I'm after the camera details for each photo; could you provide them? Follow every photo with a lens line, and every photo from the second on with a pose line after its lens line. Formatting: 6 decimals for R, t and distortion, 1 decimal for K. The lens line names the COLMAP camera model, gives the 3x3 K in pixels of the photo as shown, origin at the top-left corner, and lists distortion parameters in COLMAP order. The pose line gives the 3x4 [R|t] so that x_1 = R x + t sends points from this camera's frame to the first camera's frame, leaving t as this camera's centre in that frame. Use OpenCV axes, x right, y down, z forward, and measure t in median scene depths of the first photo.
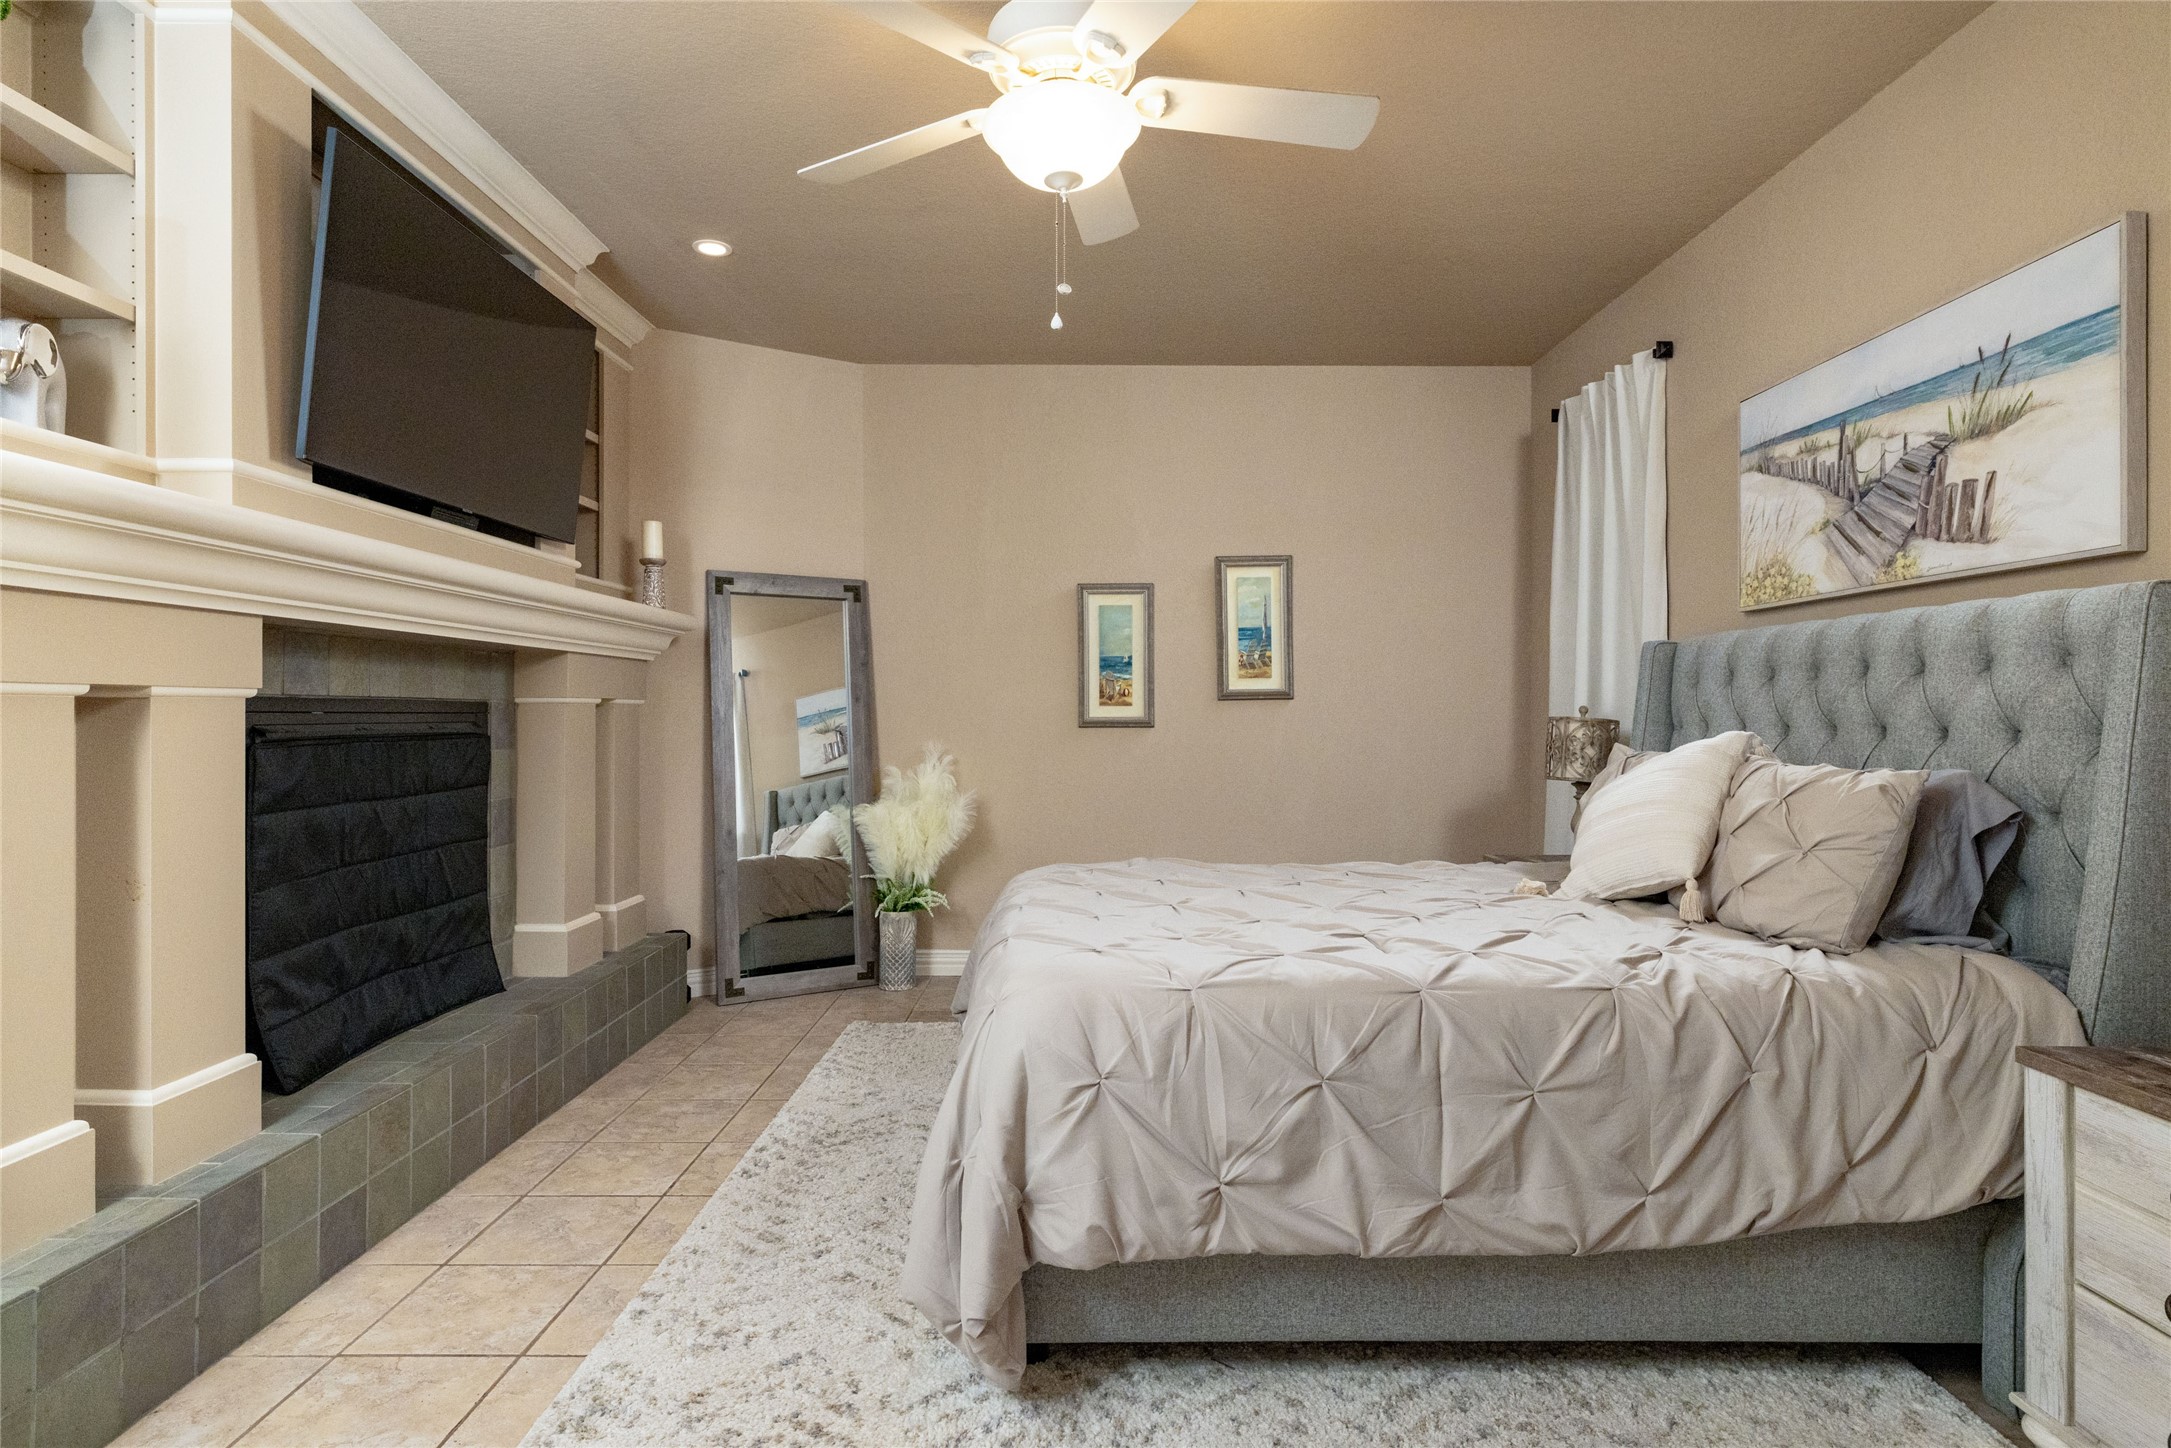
lens RADIAL K [[1107.1, 0, 1085.5], [0, 1107.1, 724.0], [0, 0, 1]] dist [-0.000587, -0.000226]
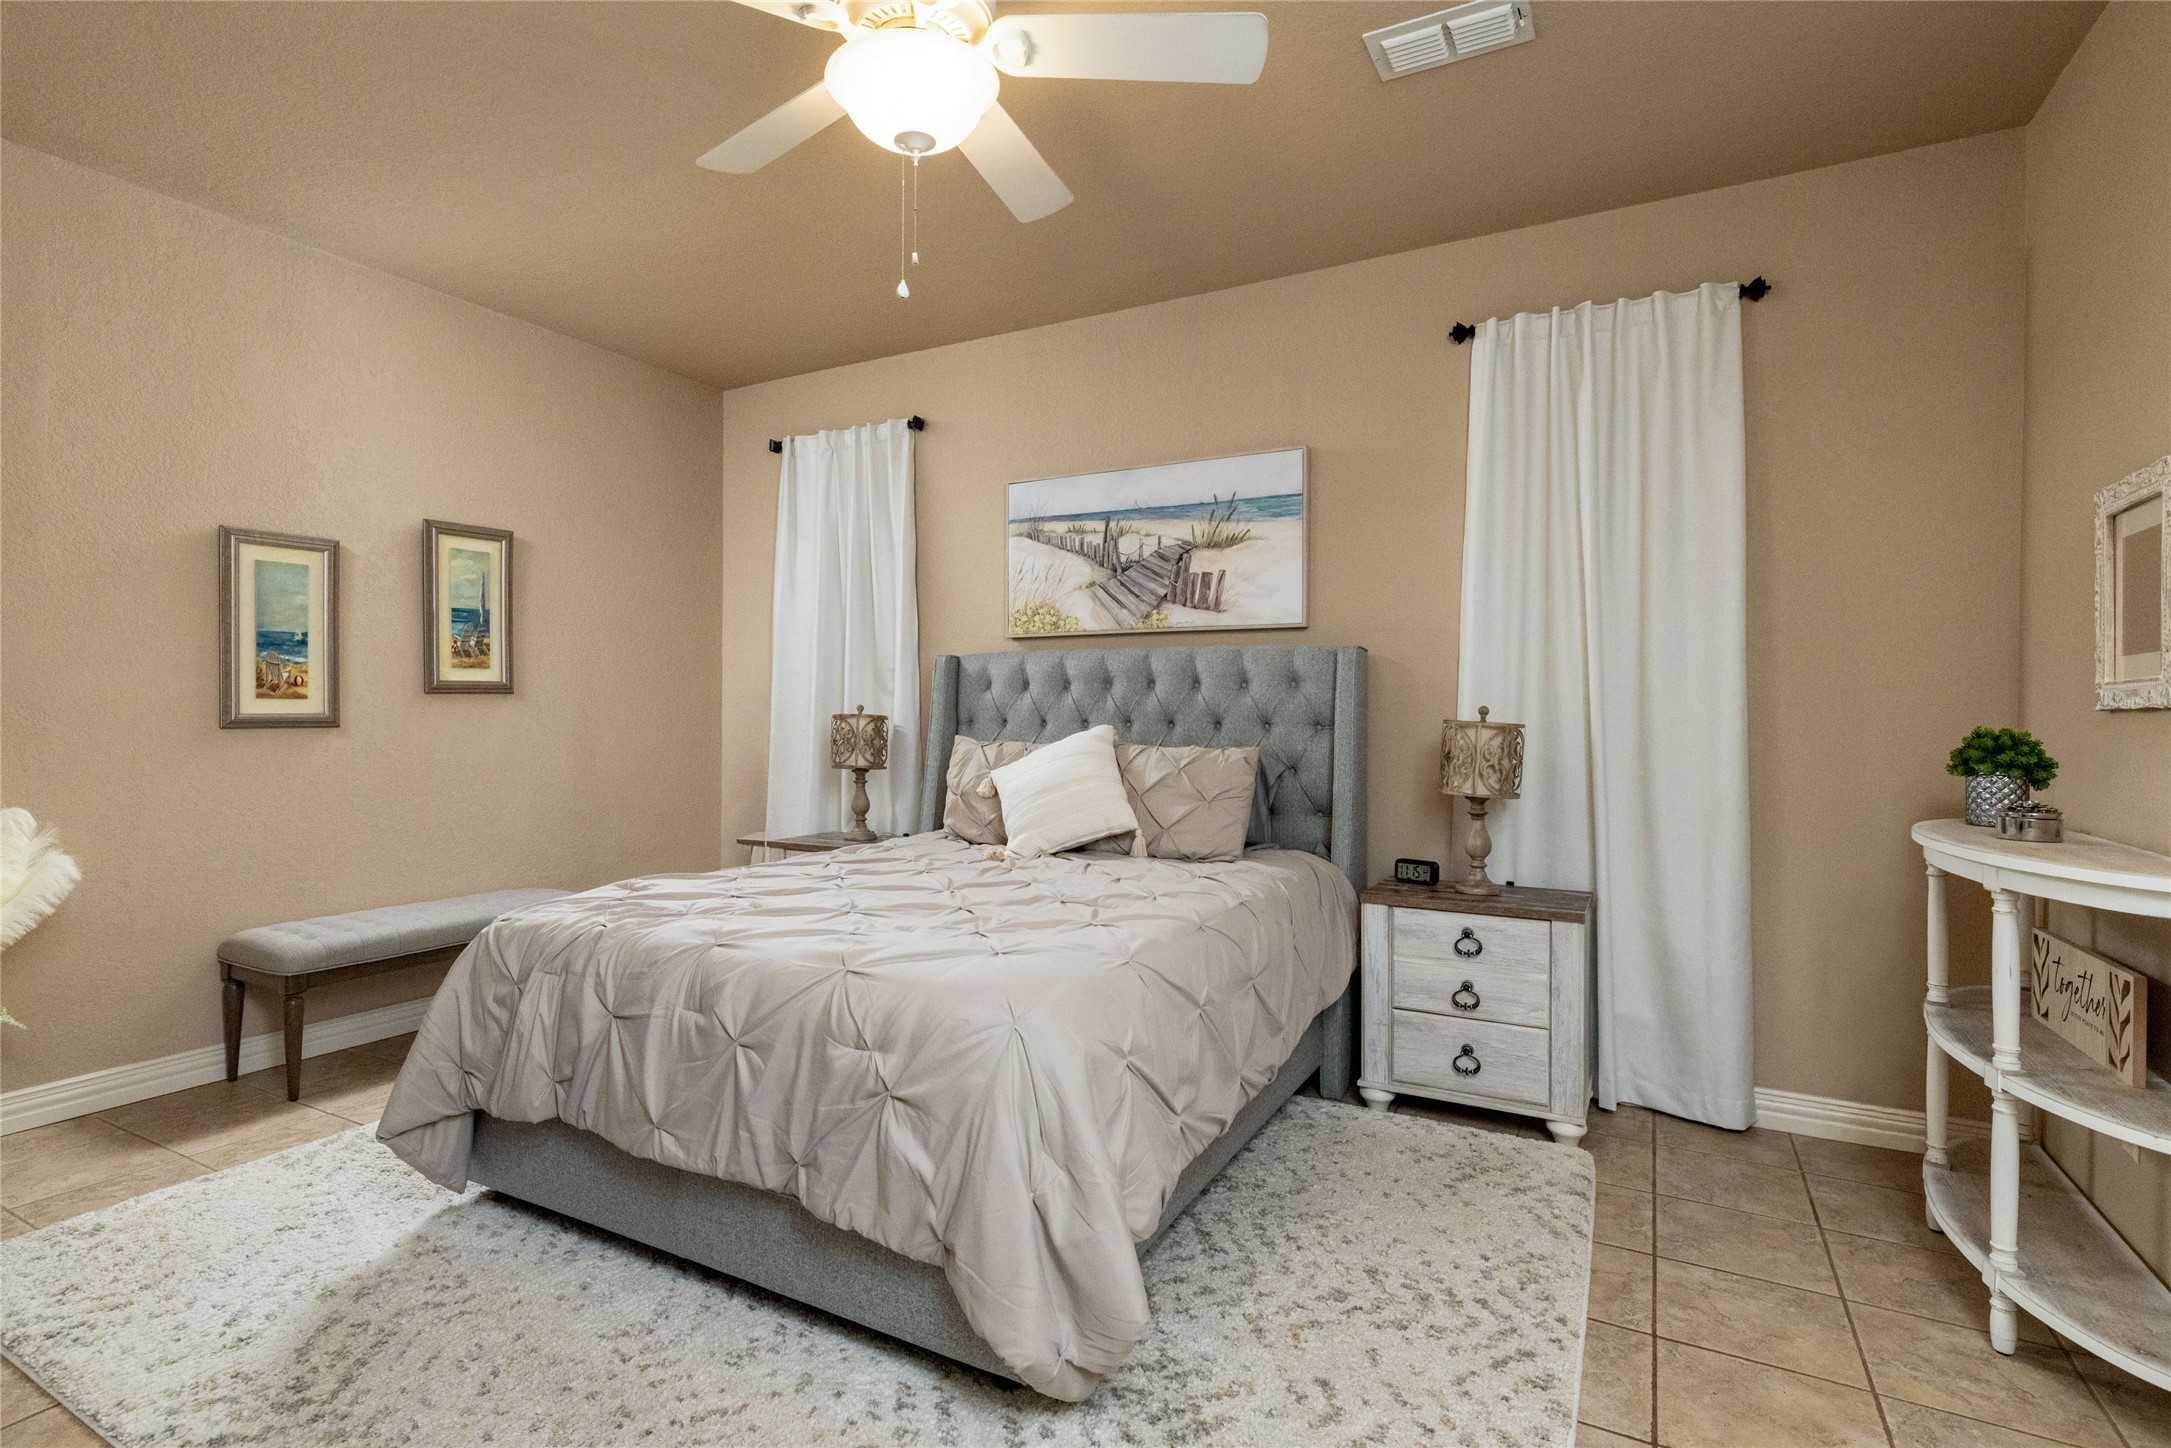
lens RADIAL K [[1026.5, 0, 1085.5], [0, 1026.5, 724.0], [0, 0, 1]] dist [-0.001171, 0.000279]
pose [[0.483822, -0.009598, 0.875114, -0.532712], [0.003708, 0.999953, 0.008917, -0.006164], [-0.875159, -0.001070, 0.483835, 0.342217]]
